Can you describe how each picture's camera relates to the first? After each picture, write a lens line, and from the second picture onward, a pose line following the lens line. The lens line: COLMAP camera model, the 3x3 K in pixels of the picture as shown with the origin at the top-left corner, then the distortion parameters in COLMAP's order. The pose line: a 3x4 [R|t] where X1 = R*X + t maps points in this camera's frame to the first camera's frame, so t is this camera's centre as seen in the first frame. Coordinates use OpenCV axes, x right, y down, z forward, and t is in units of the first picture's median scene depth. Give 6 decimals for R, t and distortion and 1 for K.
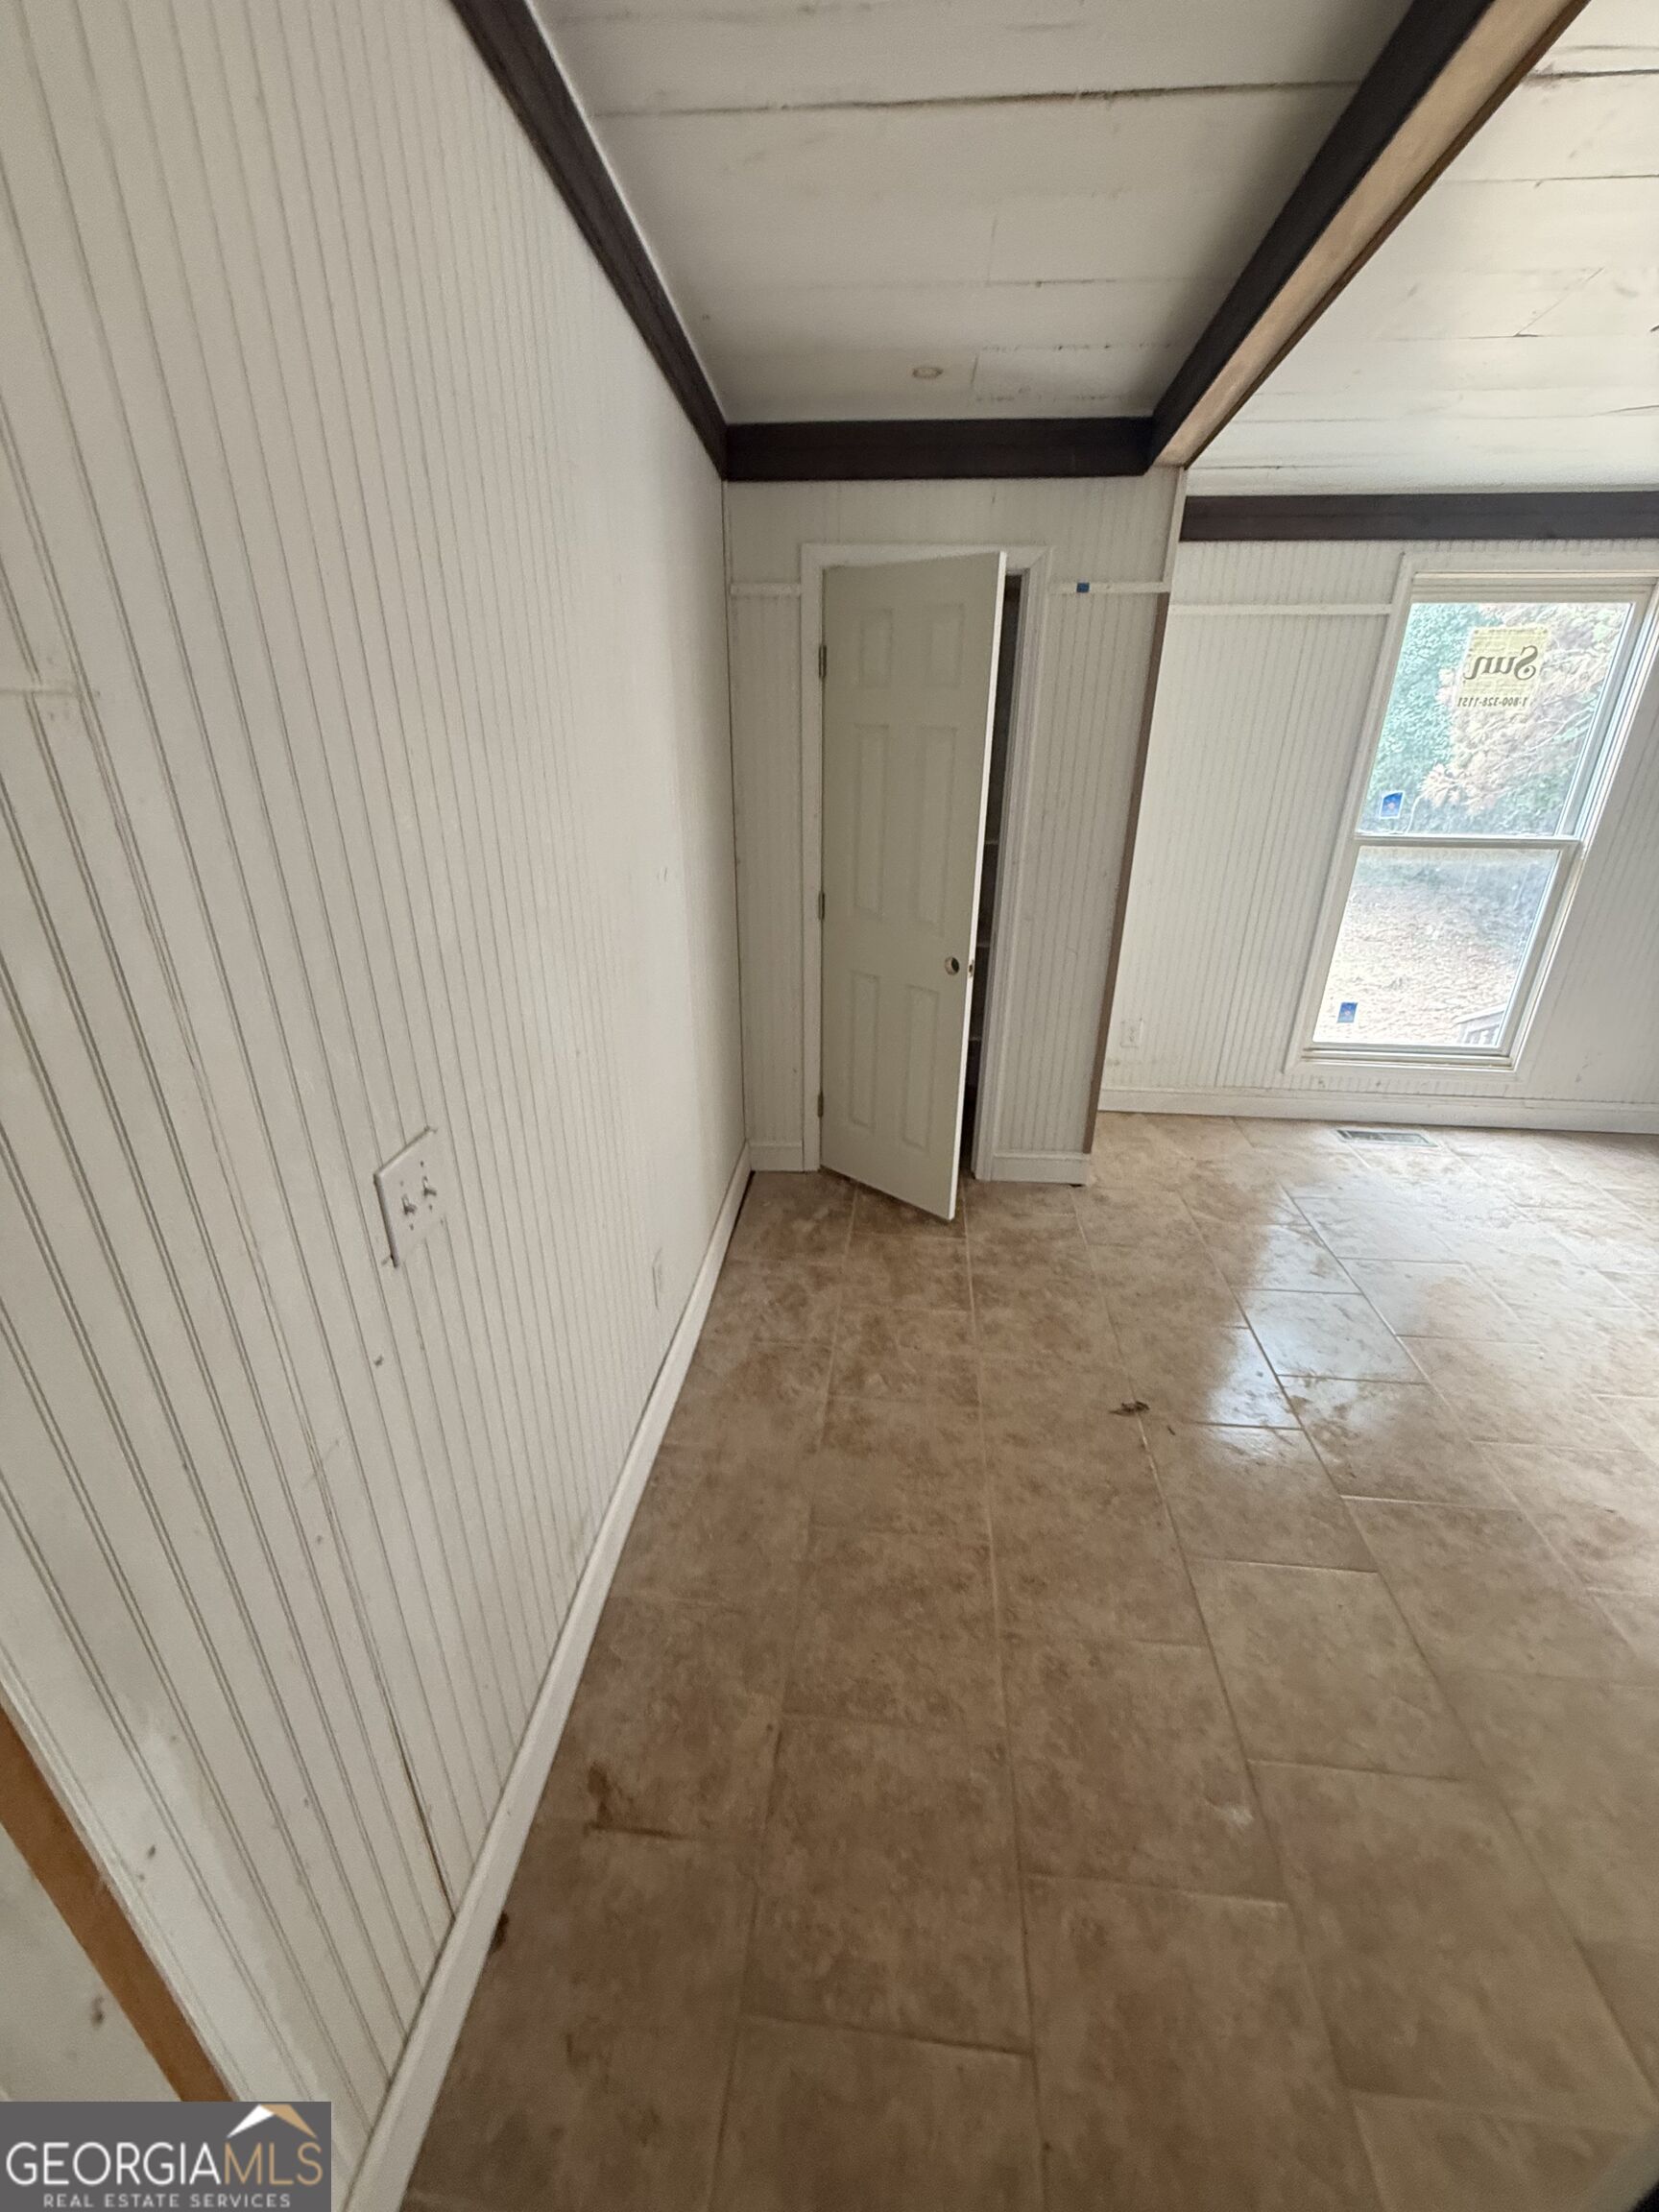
lens RADIAL K [[881.0, 0, 829.0], [0, 881.0, 1100.8], [0, 0, 1]] dist [-0.000320, -0.000681]
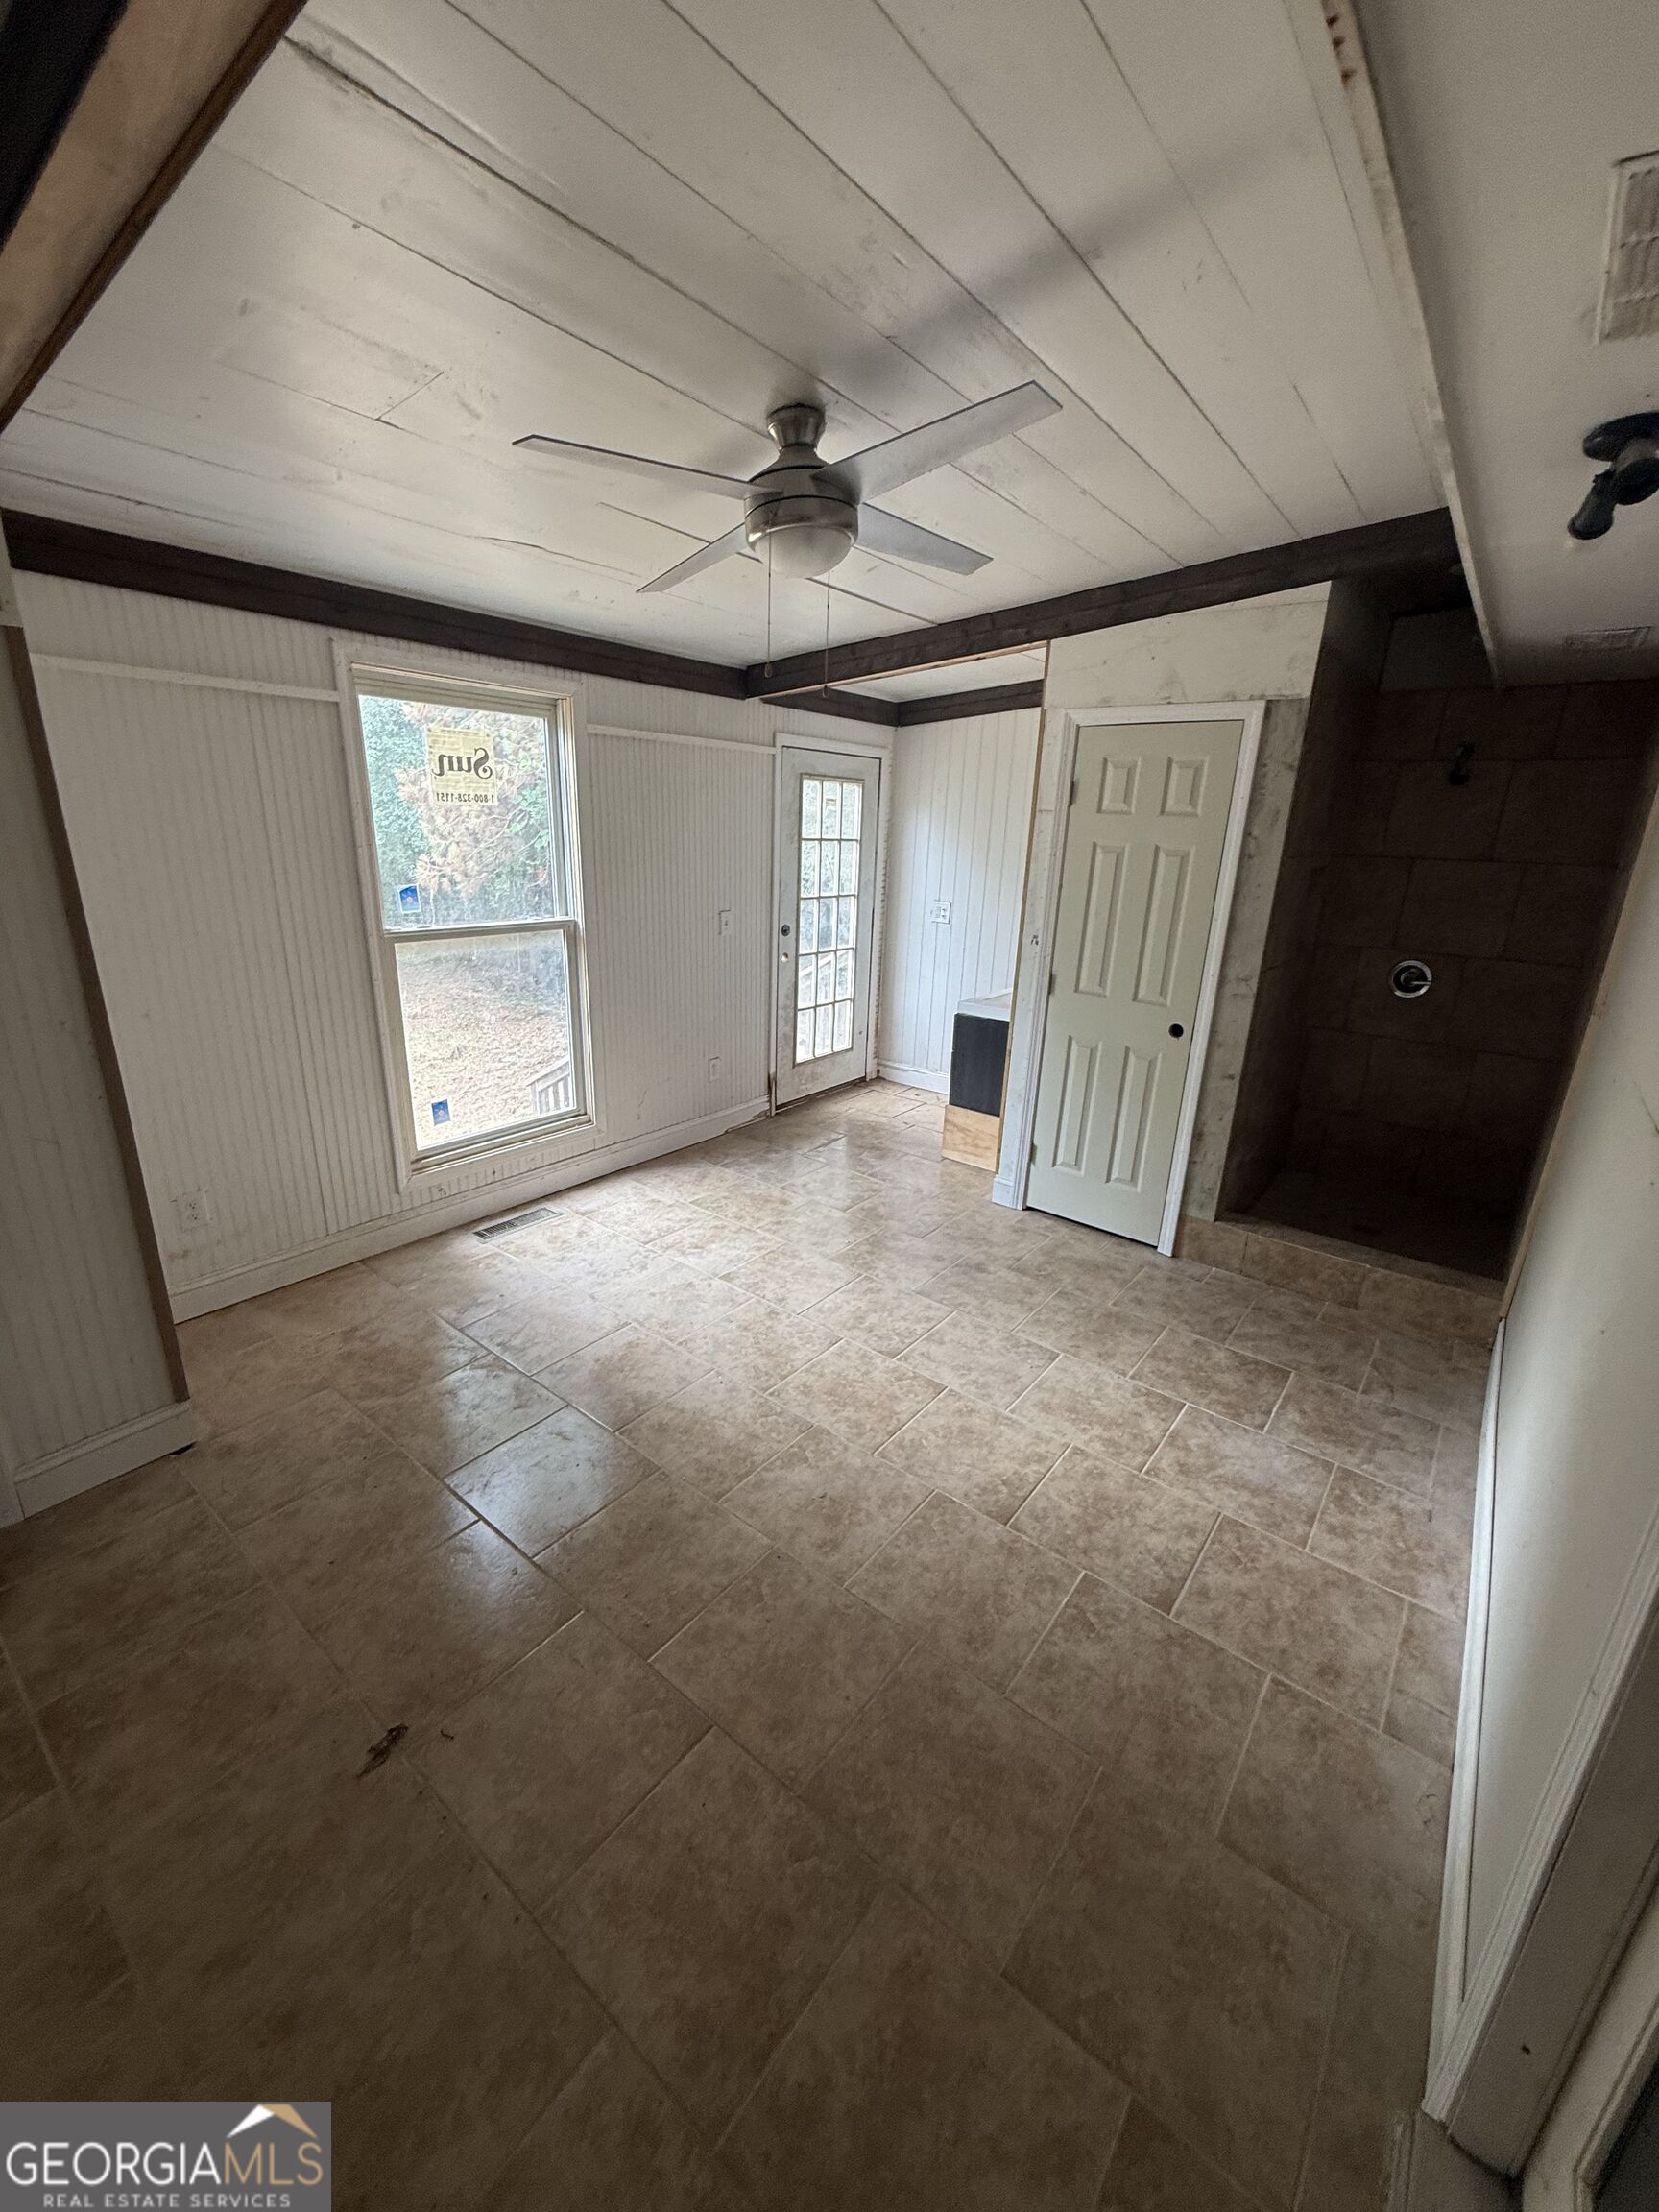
lens RADIAL K [[881.0, 0, 829.0], [0, 881.0, 1100.8], [0, 0, 1]] dist [-0.000320, -0.000681]
pose [[0.540928, -0.240989, 0.805805, 0.061976], [0.314019, 0.946659, 0.072316, -0.055575], [-0.780250, 0.213920, 0.587749, 0.130776]]
